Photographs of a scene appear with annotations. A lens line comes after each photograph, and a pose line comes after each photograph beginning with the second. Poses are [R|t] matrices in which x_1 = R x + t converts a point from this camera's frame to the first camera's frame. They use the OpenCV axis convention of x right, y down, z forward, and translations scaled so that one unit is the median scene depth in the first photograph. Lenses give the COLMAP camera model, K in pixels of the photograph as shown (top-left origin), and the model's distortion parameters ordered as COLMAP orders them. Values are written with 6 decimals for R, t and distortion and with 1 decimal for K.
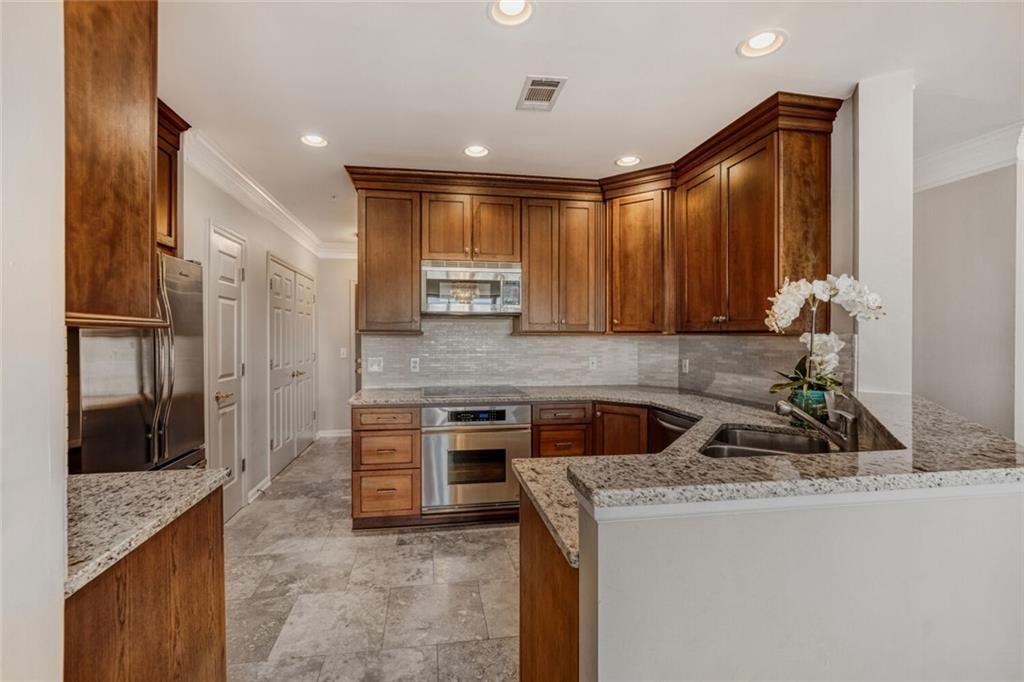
lens RADIAL K [[416.0, 0, 511.9], [0, 416.0, 338.7], [0, 0, 1]] dist [-0.009134, 0.000041]
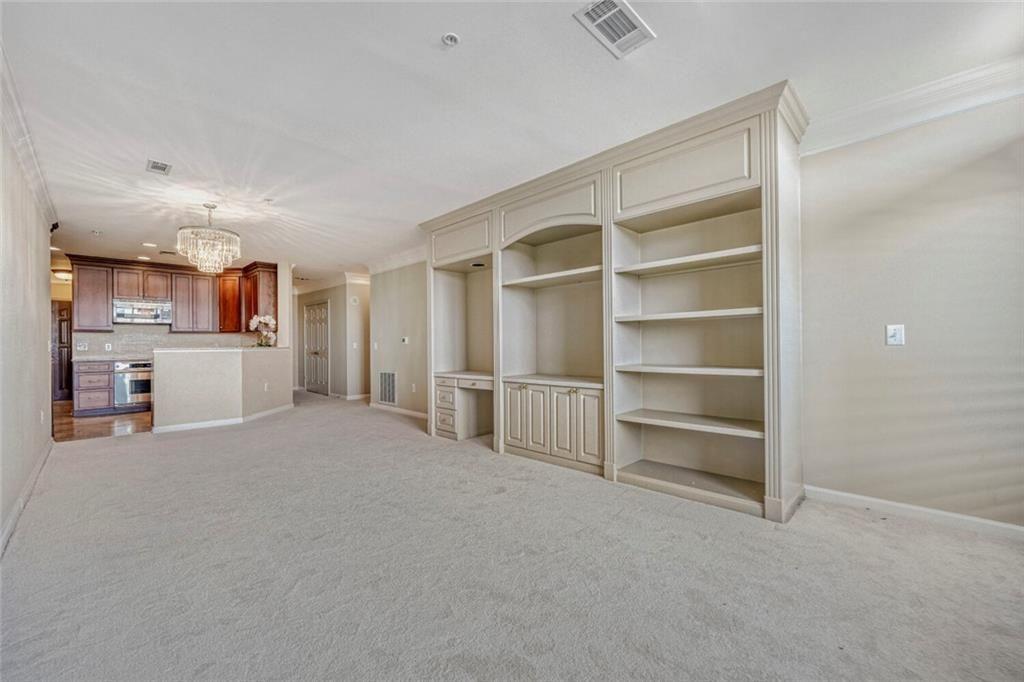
lens RADIAL K [[416.0, 0, 512.1], [0, 416.0, 342.9], [0, 0, 1]] dist [-0.009134, 0.000041]
pose [[0.837564, -0.004947, 0.546317, 0.358269], [0.007871, 0.999964, -0.003011, 0.069862], [-0.546282, 0.006822, 0.837573, -1.987286]]
